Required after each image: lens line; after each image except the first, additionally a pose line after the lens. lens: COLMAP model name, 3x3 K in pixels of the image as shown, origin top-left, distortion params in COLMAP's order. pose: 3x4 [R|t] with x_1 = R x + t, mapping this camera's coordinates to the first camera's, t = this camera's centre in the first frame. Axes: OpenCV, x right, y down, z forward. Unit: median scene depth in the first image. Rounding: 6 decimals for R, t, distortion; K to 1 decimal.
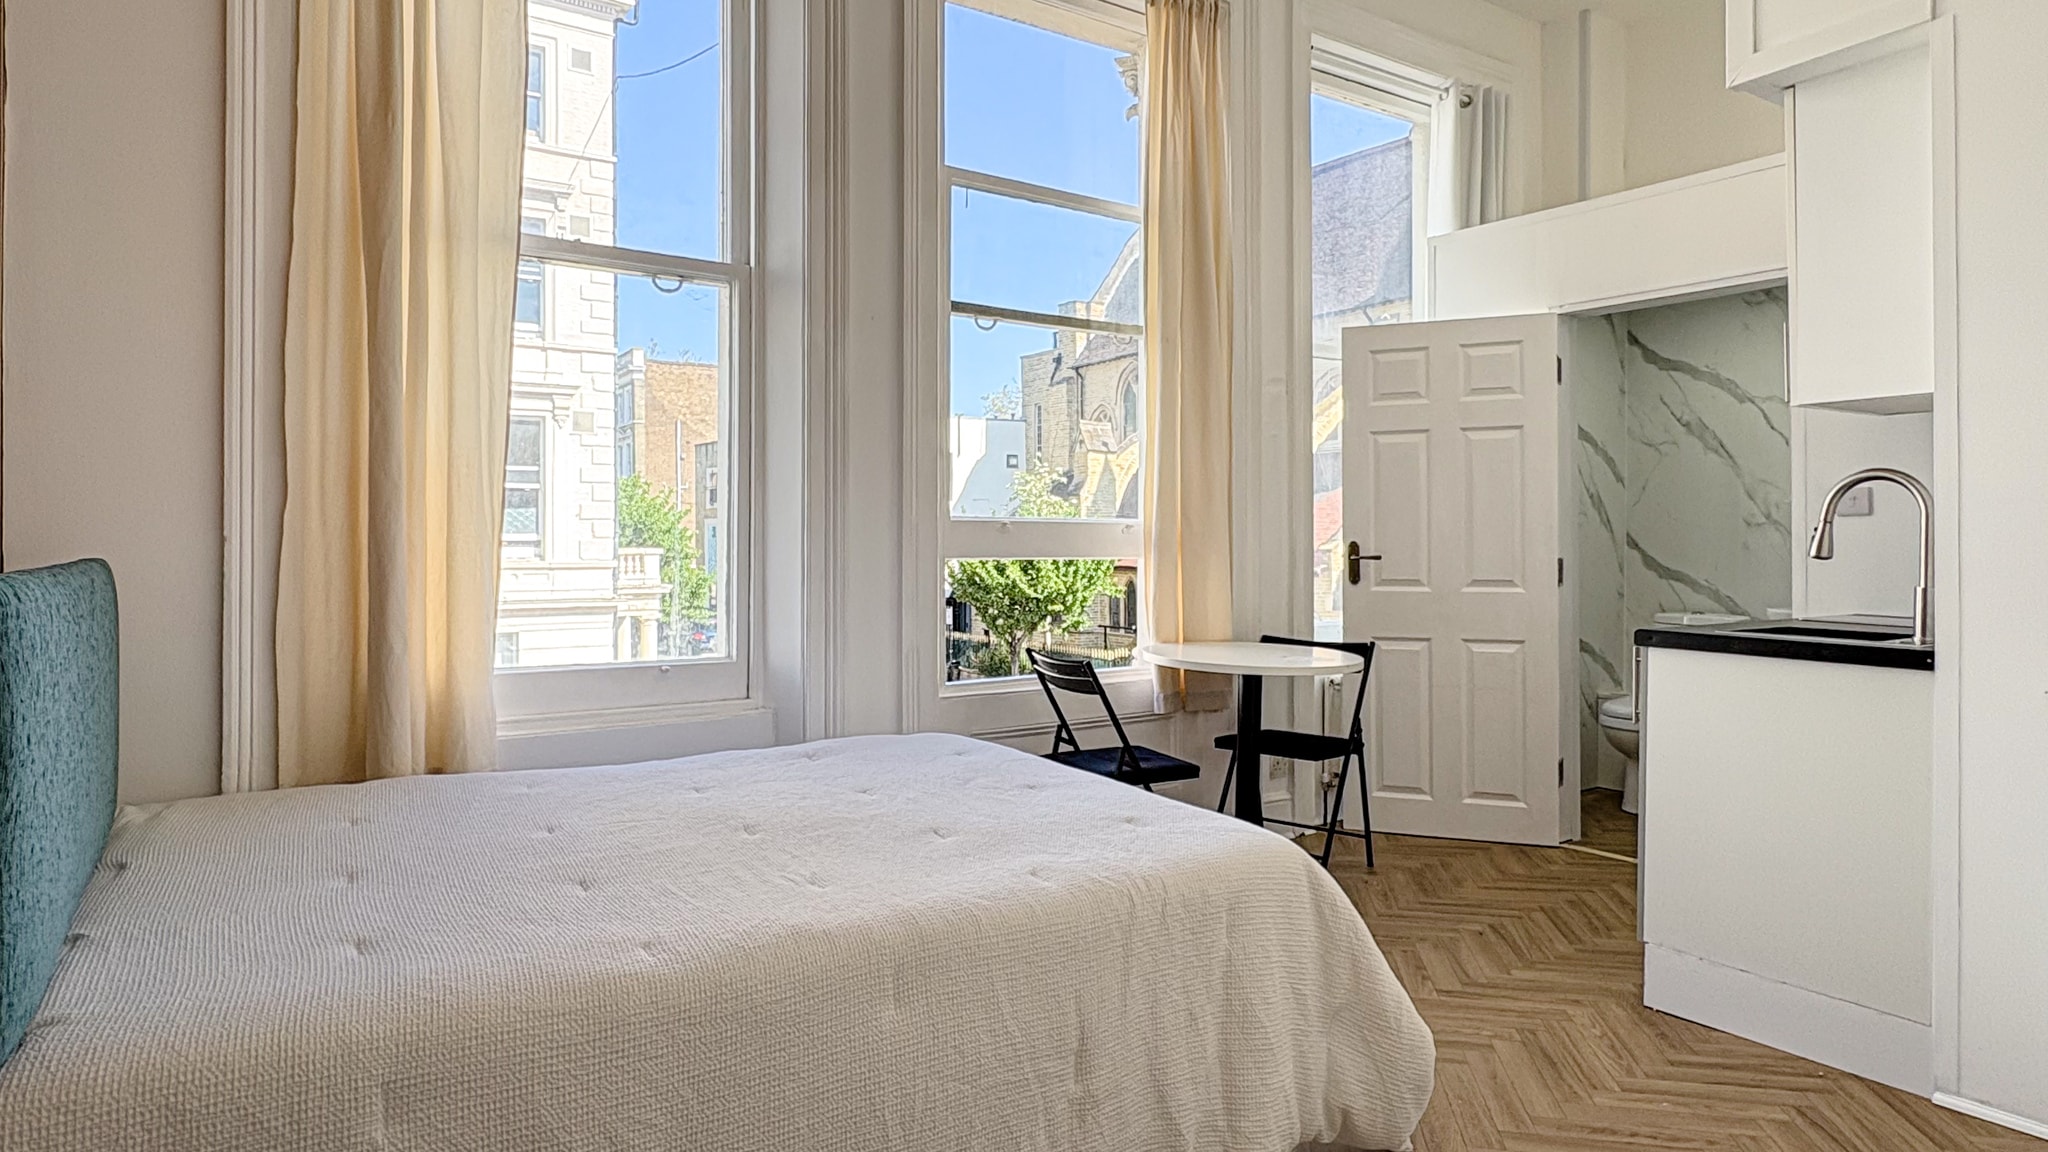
lens RADIAL K [[1175.9, 0, 1003.1], [0, 1175.9, 535.8], [0, 0, 1]] dist [-0.000518, -0.000604]
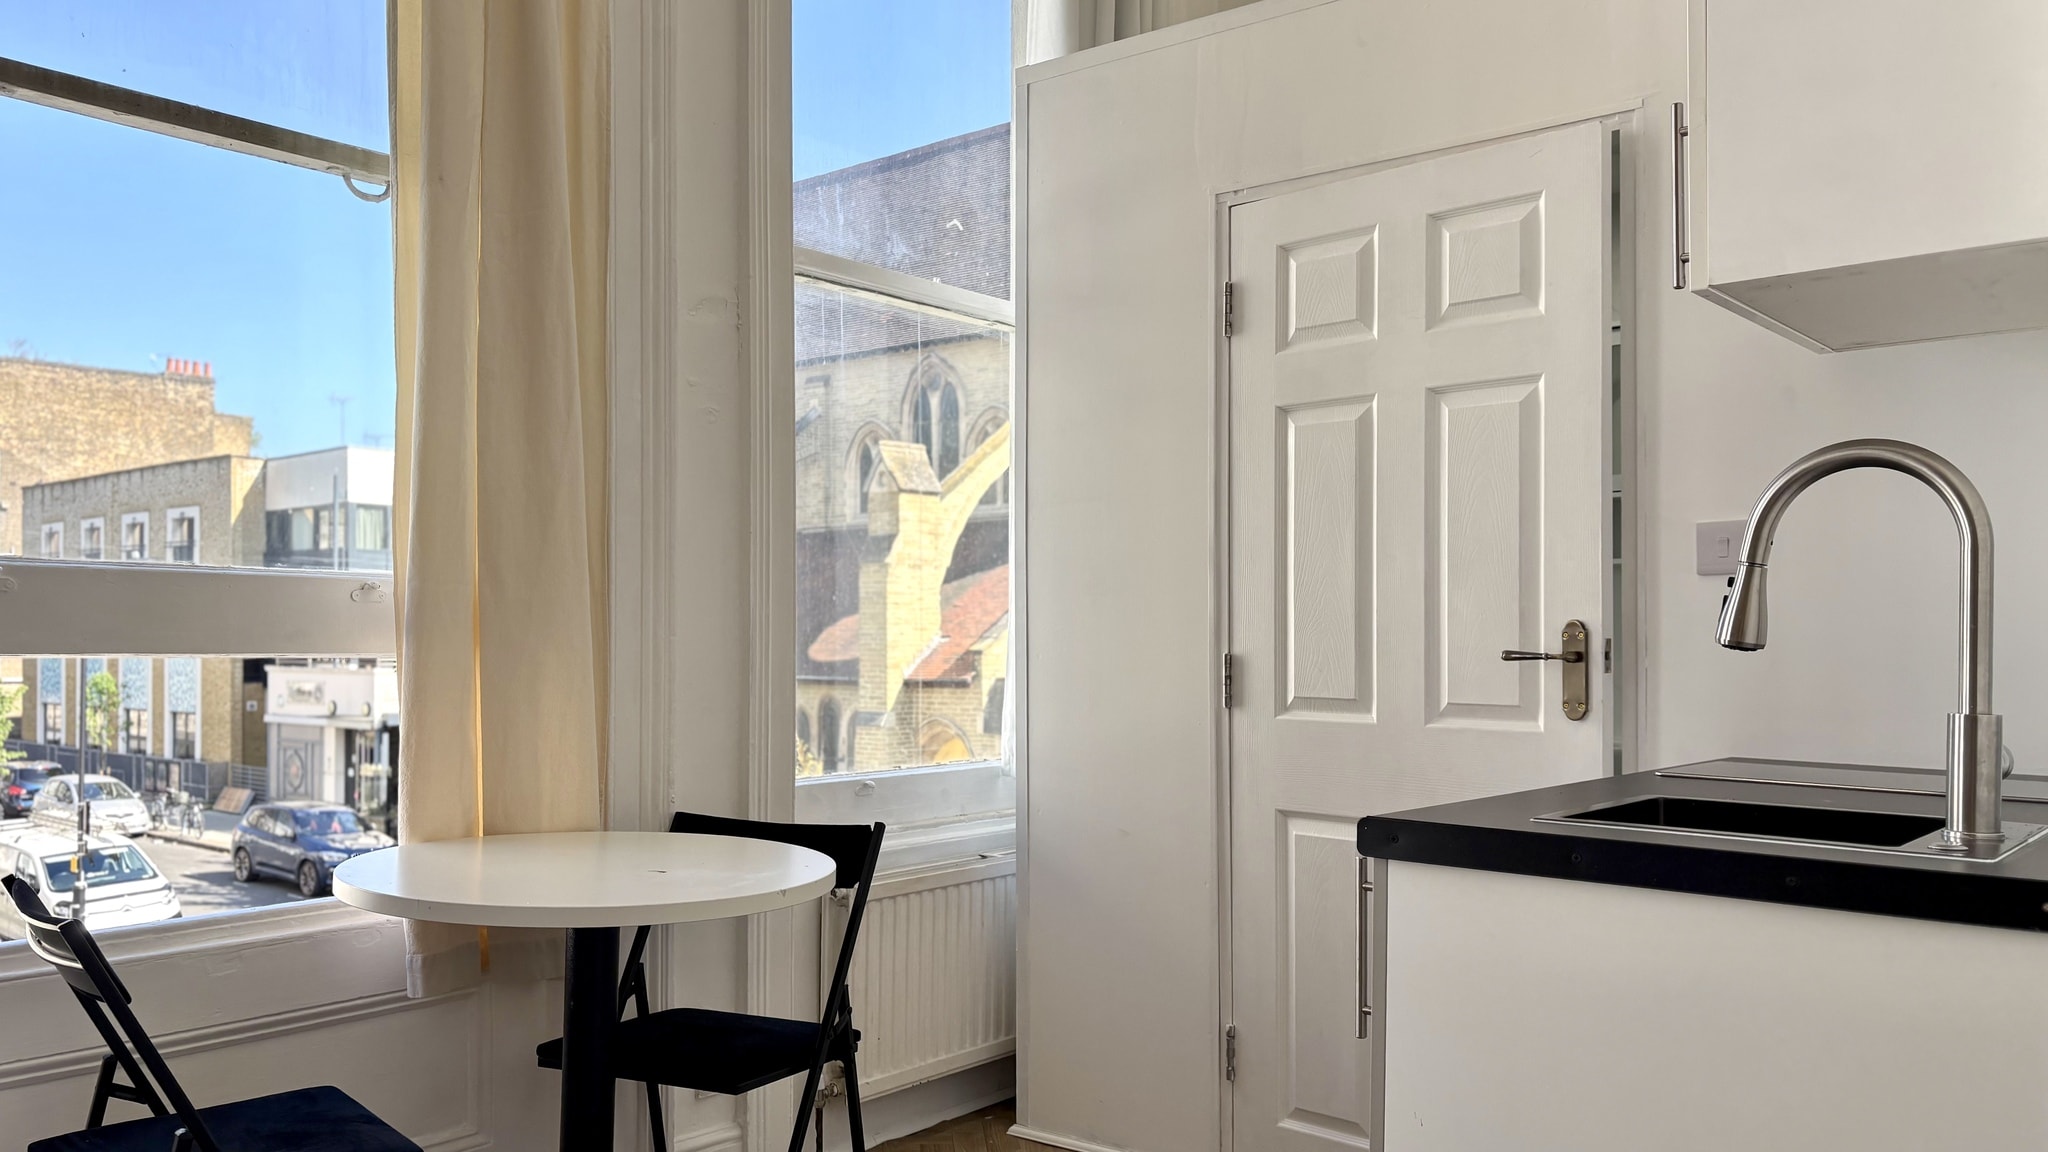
lens RADIAL K [[1585.7, 0, 1005.6], [0, 1585.7, 619.9], [0, 0, 1]] dist [0.060554, -0.077751]
pose [[0.962179, 0.004813, 0.272375, 0.199917], [-0.002455, 0.999957, -0.008997, 0.011028], [-0.272406, 0.007988, 0.962149, 0.372688]]
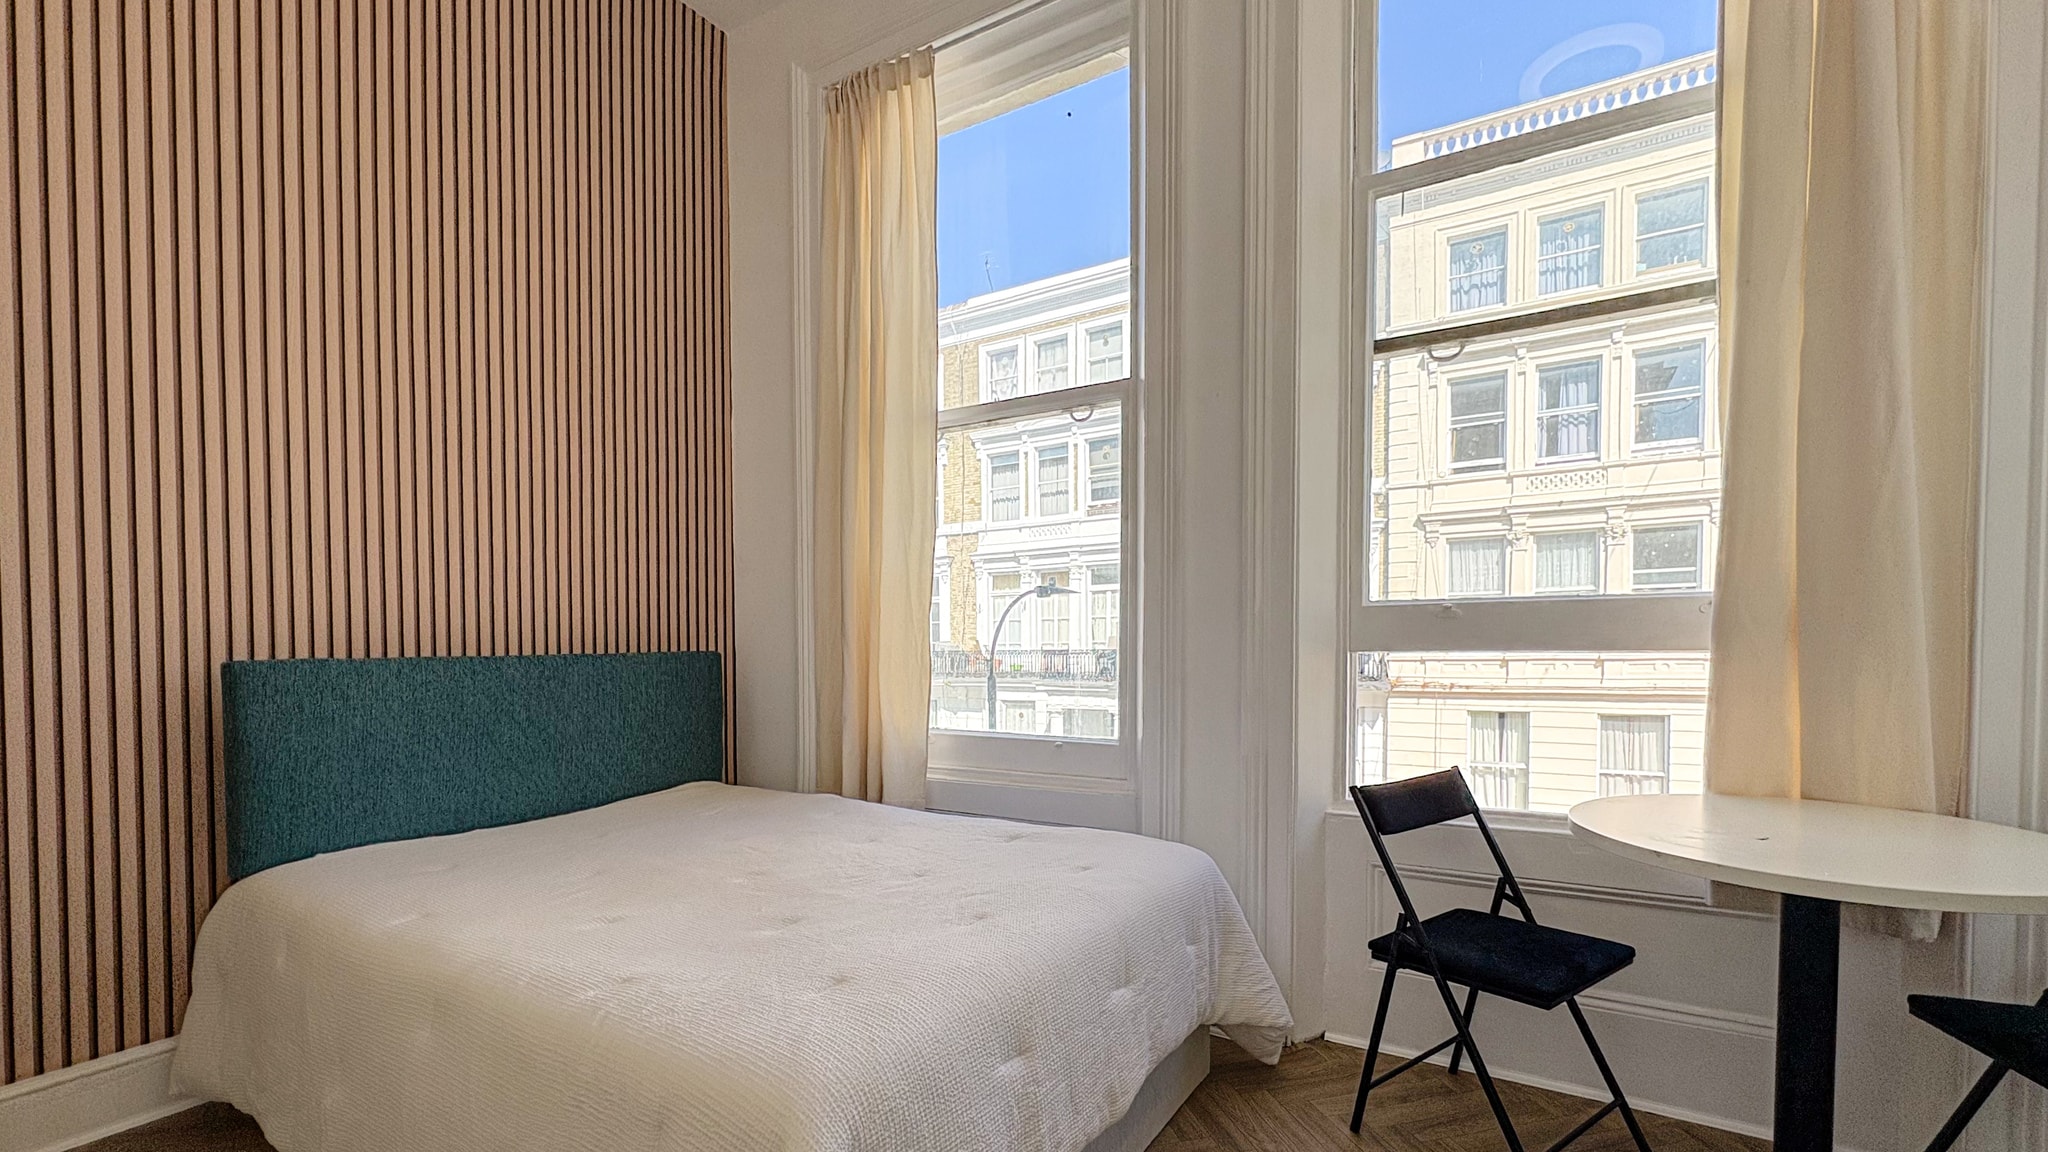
lens RADIAL K [[850.9, 0, 1032.5], [0, 850.9, 667.1], [0, 0, 1]] dist [0.000700, 0.000110]
pose [[0.410231, 0.021115, -0.911737, 0.418432], [0.015267, 0.999433, 0.030016, 0.008737], [0.911854, -0.026233, 0.409676, 0.540676]]
